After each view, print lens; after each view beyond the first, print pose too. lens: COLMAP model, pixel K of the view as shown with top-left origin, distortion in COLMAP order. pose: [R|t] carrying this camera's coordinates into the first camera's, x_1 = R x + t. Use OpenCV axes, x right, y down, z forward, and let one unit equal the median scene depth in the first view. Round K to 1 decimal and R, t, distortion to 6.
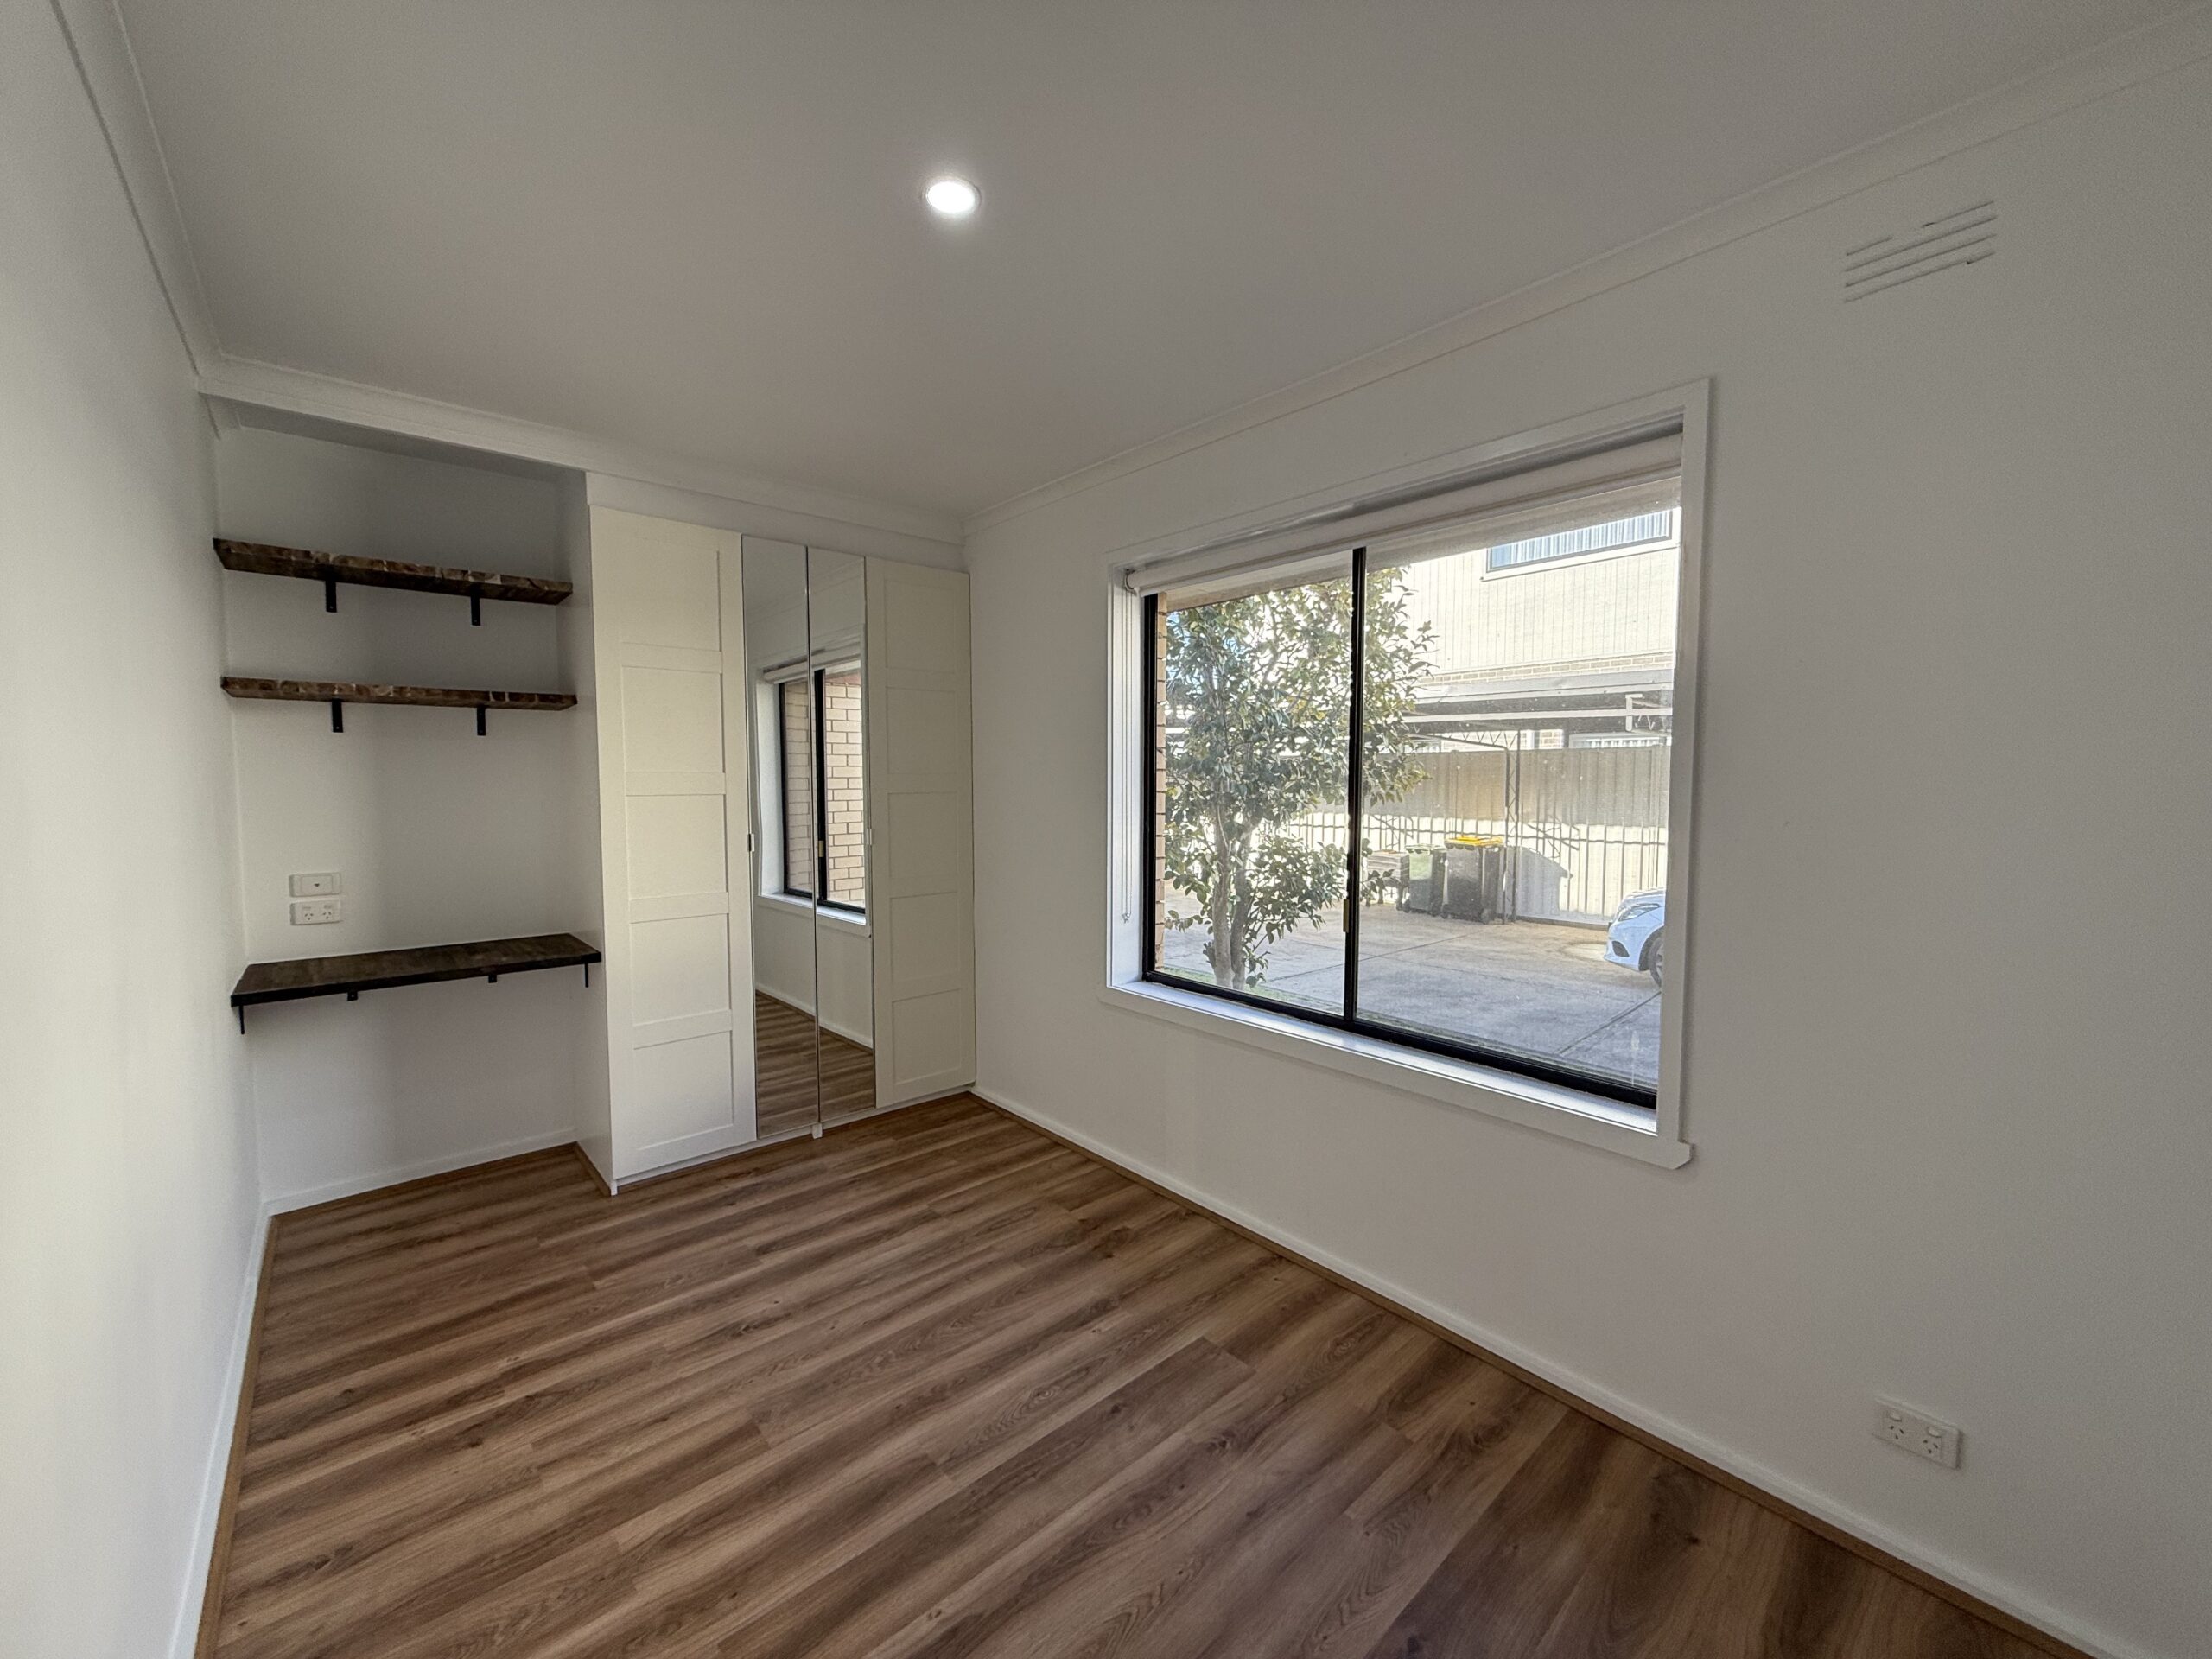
lens RADIAL K [[871.5, 0, 1098.8], [0, 871.5, 830.5], [0, 0, 1]] dist [-0.002660, 0.000222]
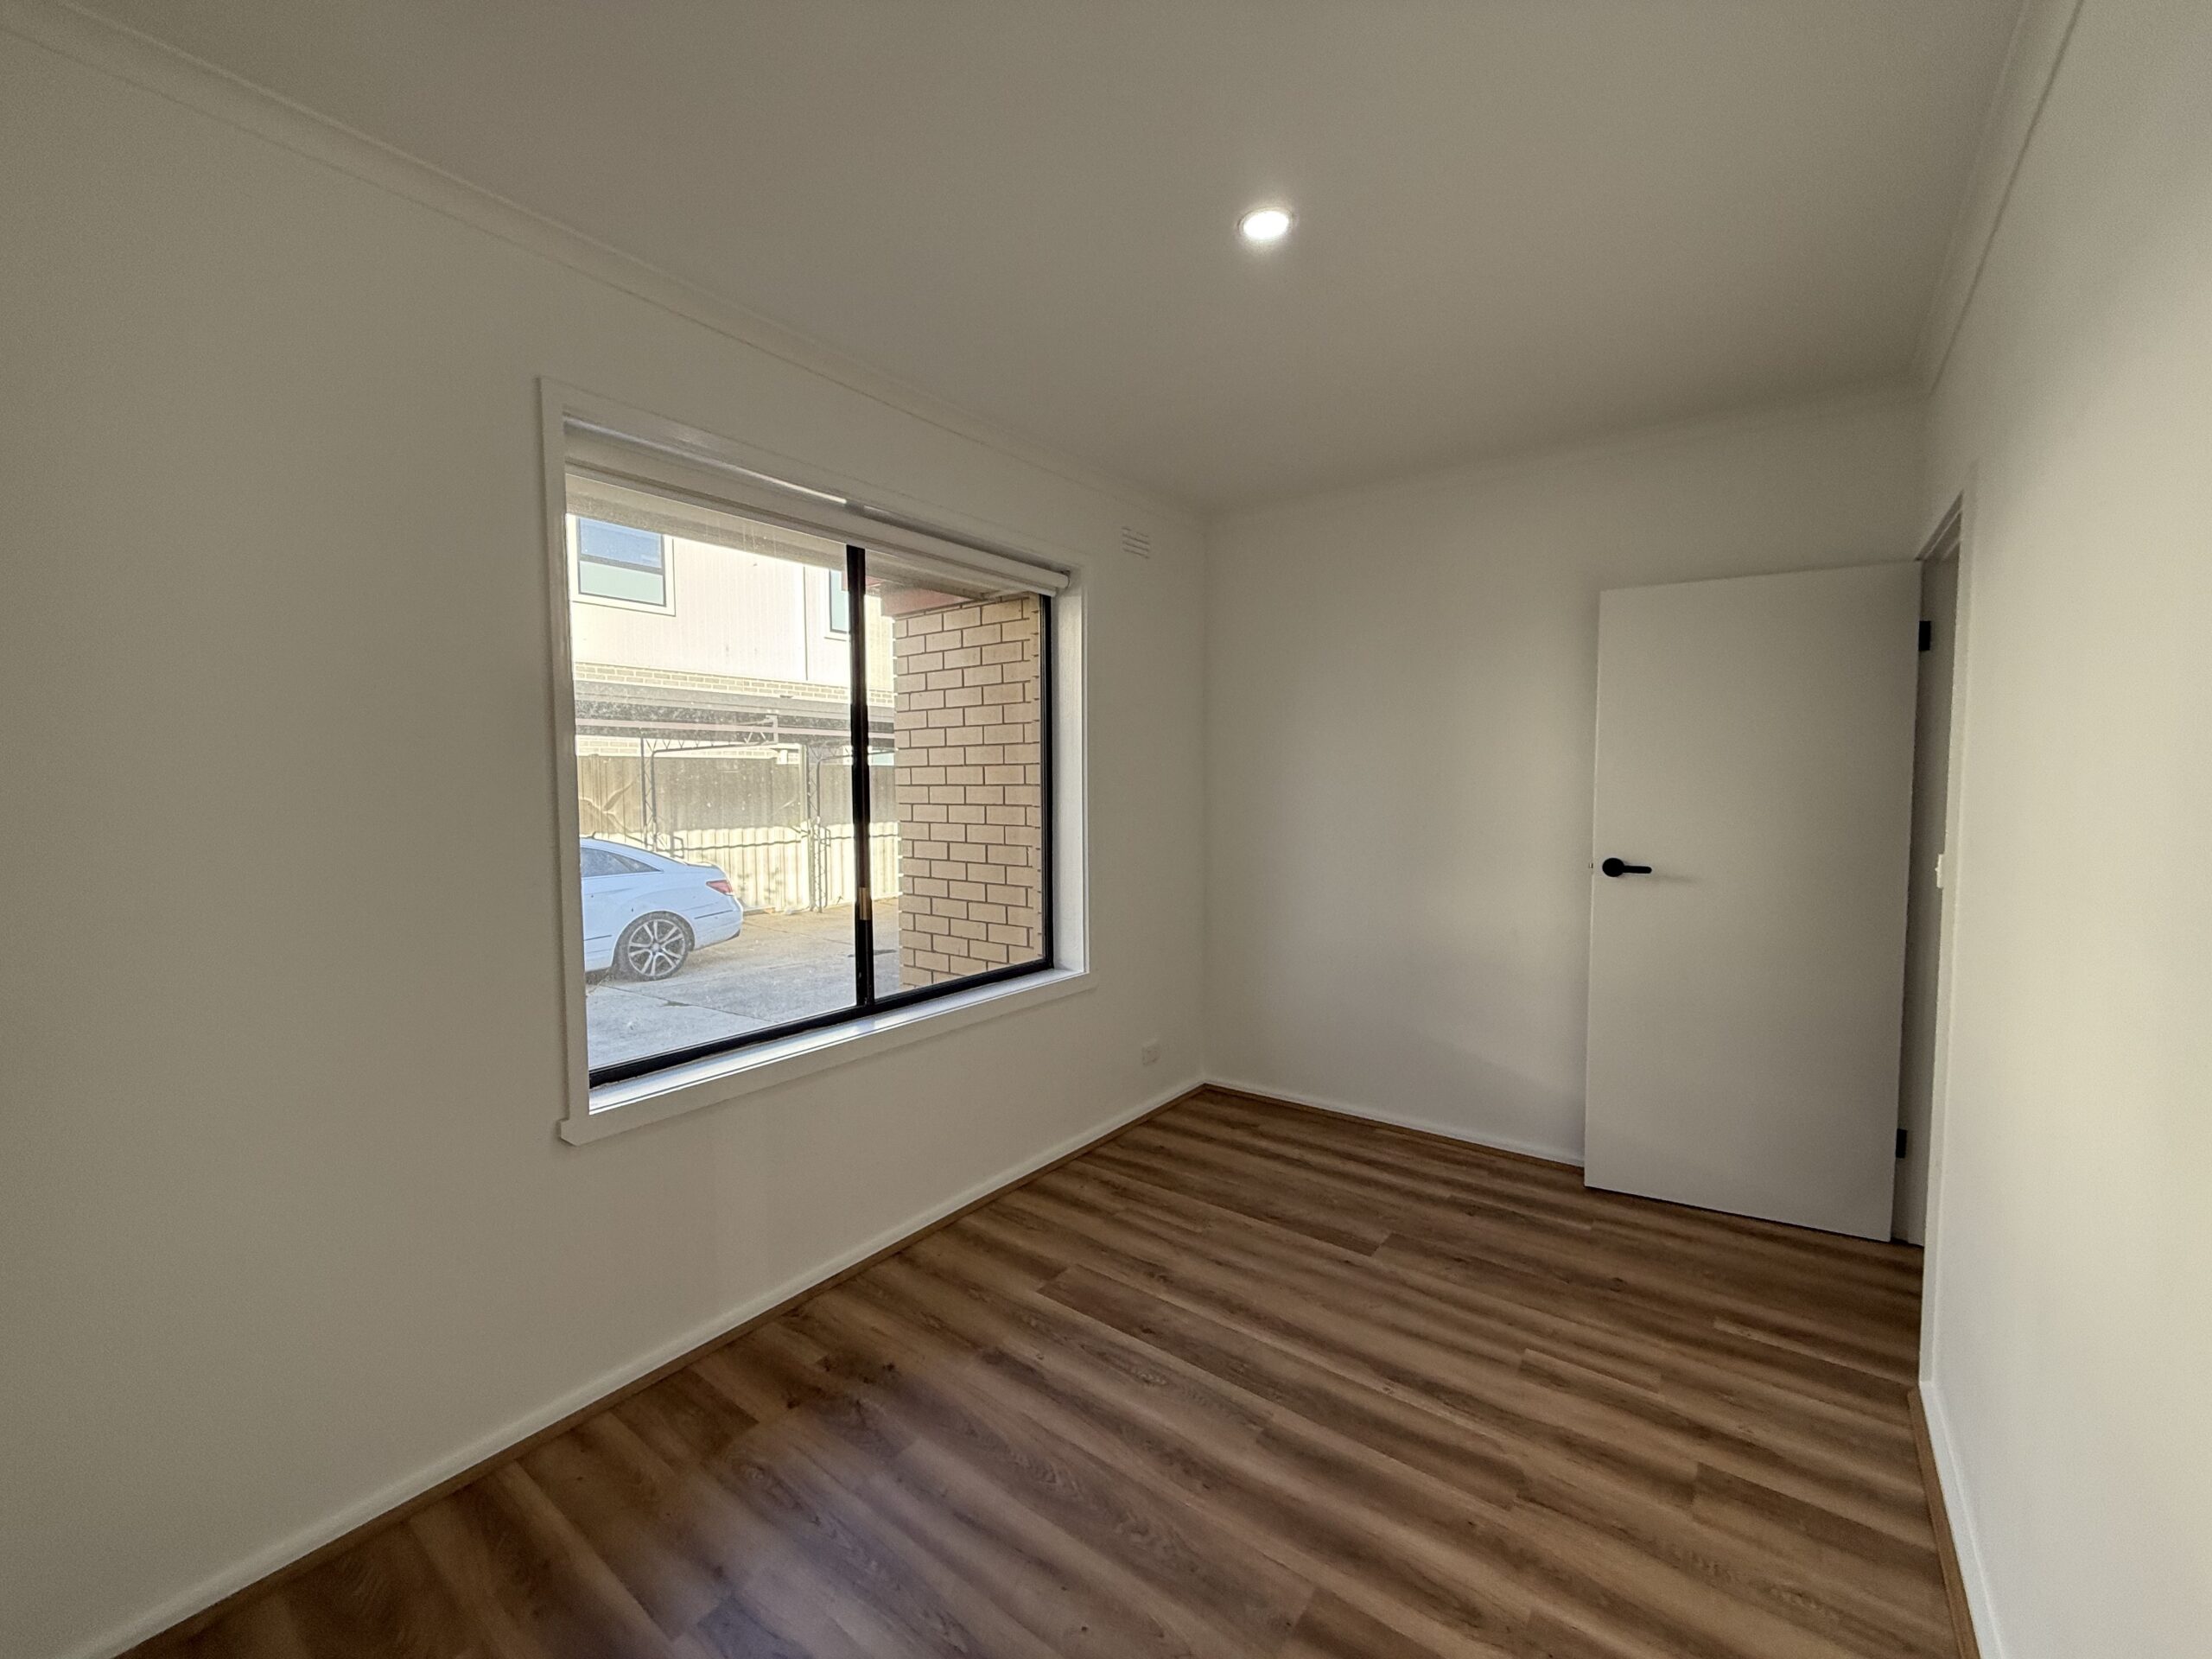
lens RADIAL K [[871.5, 0, 1101.7], [0, 871.5, 828.7], [0, 0, 1]] dist [-0.002660, 0.000222]
pose [[-0.199350, -0.049741, 0.978665, -0.781432], [0.064168, 0.995905, 0.063688, -0.038616], [-0.977825, 0.075495, -0.195342, 0.931987]]
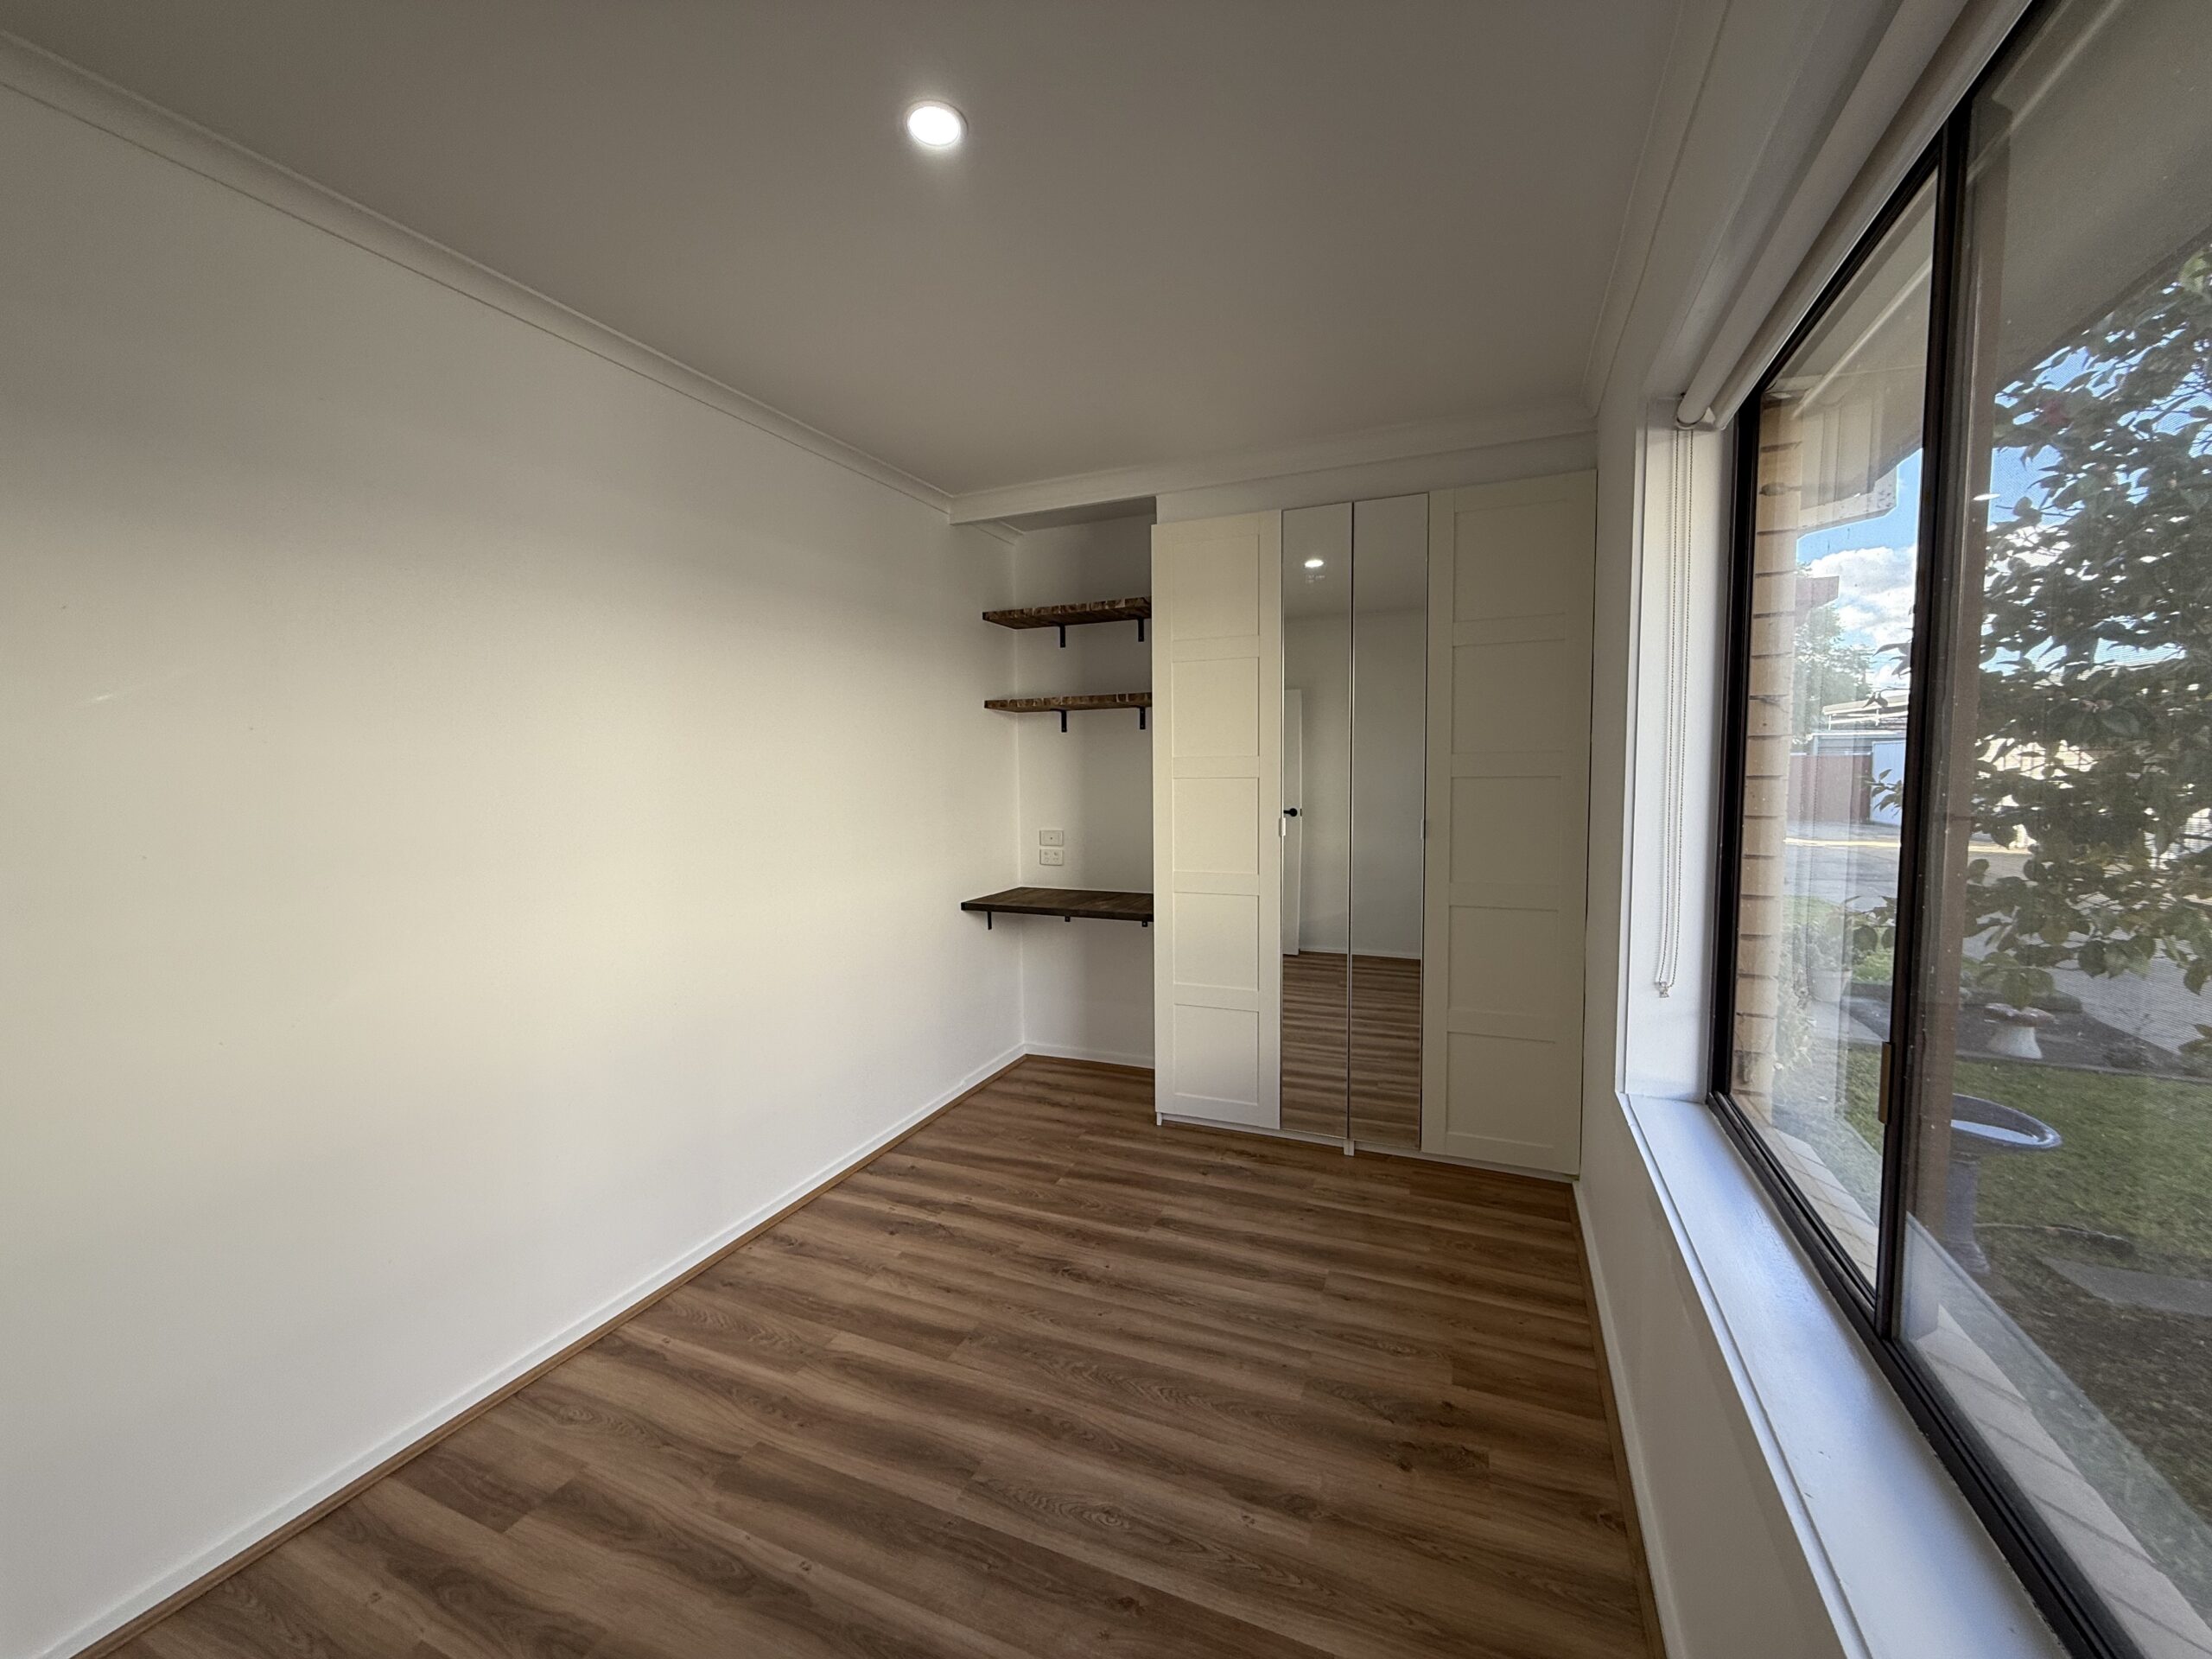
lens RADIAL K [[871.5, 0, 1102.8], [0, 871.5, 833.9], [0, 0, 1]] dist [-0.002660, 0.000222]
pose [[0.433285, 0.064662, -0.898935, 0.486995], [-0.041017, 0.997804, 0.052004, -0.026252], [0.900323, 0.014339, 0.434985, 0.490244]]
